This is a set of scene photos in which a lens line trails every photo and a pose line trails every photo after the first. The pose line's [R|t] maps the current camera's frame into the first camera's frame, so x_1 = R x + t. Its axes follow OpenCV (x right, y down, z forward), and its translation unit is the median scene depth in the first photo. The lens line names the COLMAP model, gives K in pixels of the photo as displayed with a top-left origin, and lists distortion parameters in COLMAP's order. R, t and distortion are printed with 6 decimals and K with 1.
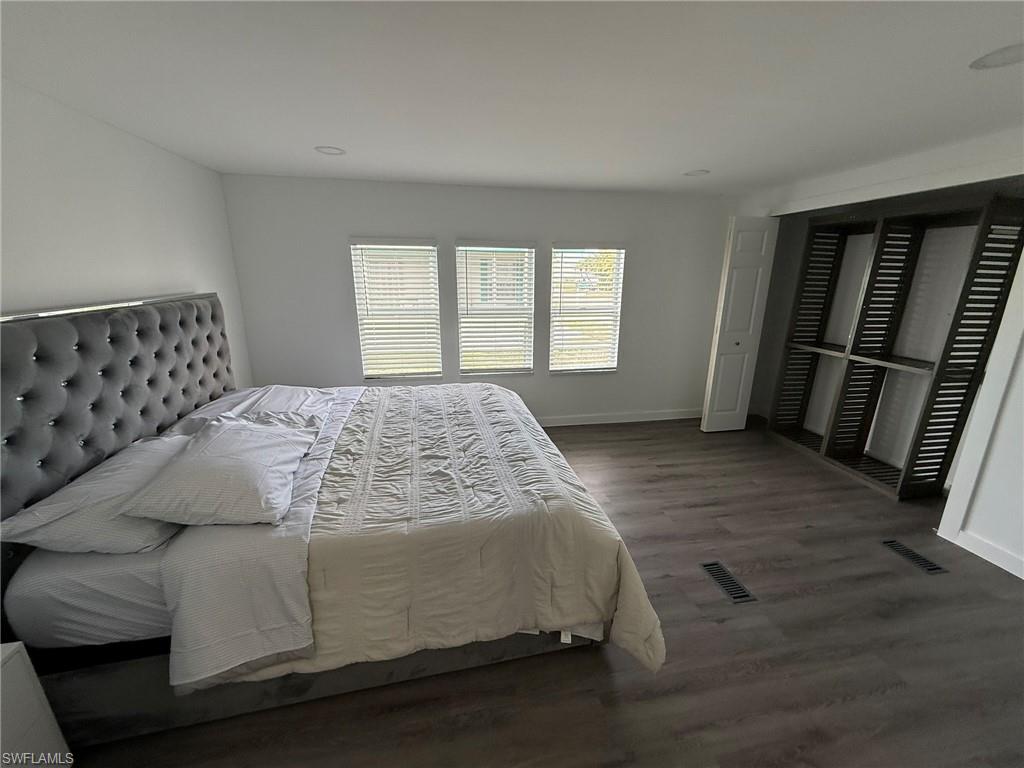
lens RADIAL K [[406.6, 0, 509.0], [0, 406.6, 383.4], [0, 0, 1]] dist [0.000334, -0.000239]
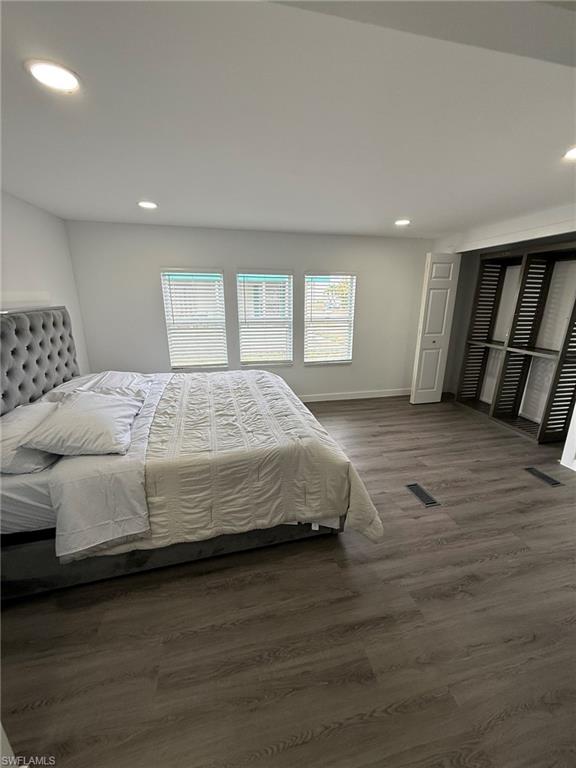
lens RADIAL K [[304.9, 0, 288.7], [0, 304.9, 381.3], [0, 0, 1]] dist [0.000334, -0.000239]
pose [[0.999015, -0.014137, 0.042053, 0.000478], [0.013912, 0.999887, 0.005637, 0.049520], [-0.042128, -0.005047, 0.999099, -0.099225]]
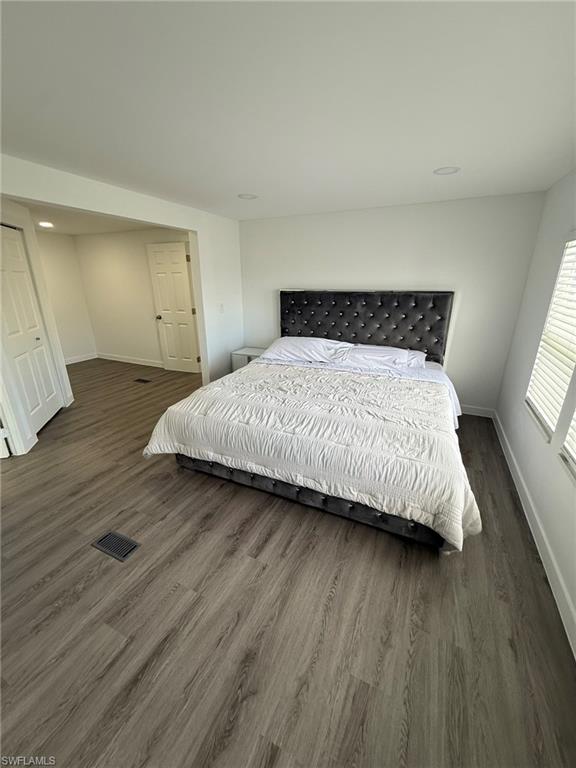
lens RADIAL K [[304.9, 0, 288.7], [0, 304.9, 381.3], [0, 0, 1]] dist [0.000334, -0.000239]
pose [[-0.586202, 0.258912, -0.767679, 0.737444], [-0.217558, 0.862449, 0.457002, -0.394764], [0.780407, 0.434910, -0.449241, 1.463334]]
